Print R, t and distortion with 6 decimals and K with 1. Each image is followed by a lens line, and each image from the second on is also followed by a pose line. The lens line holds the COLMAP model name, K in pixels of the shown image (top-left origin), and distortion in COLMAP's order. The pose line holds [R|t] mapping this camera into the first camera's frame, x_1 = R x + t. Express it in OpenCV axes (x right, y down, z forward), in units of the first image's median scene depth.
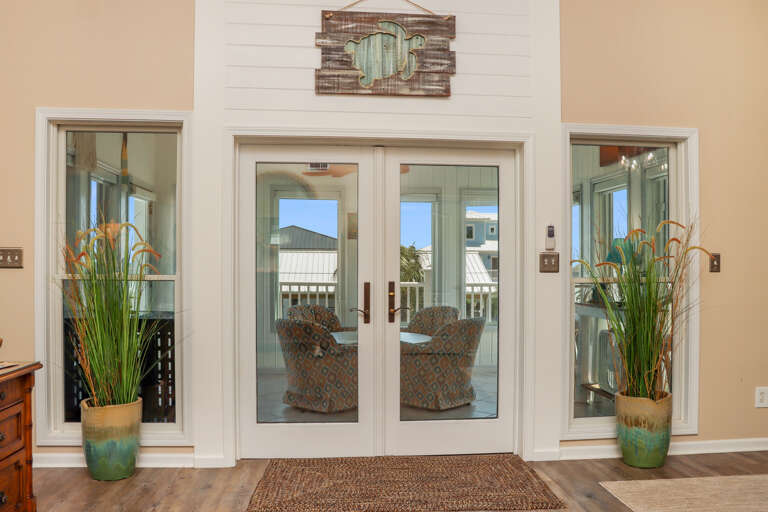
lens RADIAL K [[661.6, 0, 384.3], [0, 661.6, 267.6], [0, 0, 1]] dist [-0.135191, 0.004534]
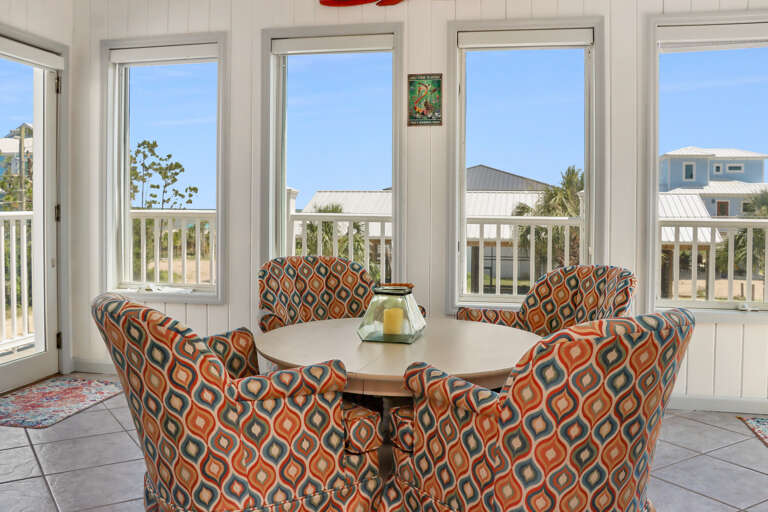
lens RADIAL K [[664.0, 0, 383.0], [0, 664.0, 230.9], [0, 0, 1]] dist [-0.070515, -0.000733]
pose [[0.951840, 0.010004, -0.306433, 0.073283], [-0.002745, 0.999706, 0.024112, 0.020074], [0.306584, -0.022109, 0.951587, 0.450397]]
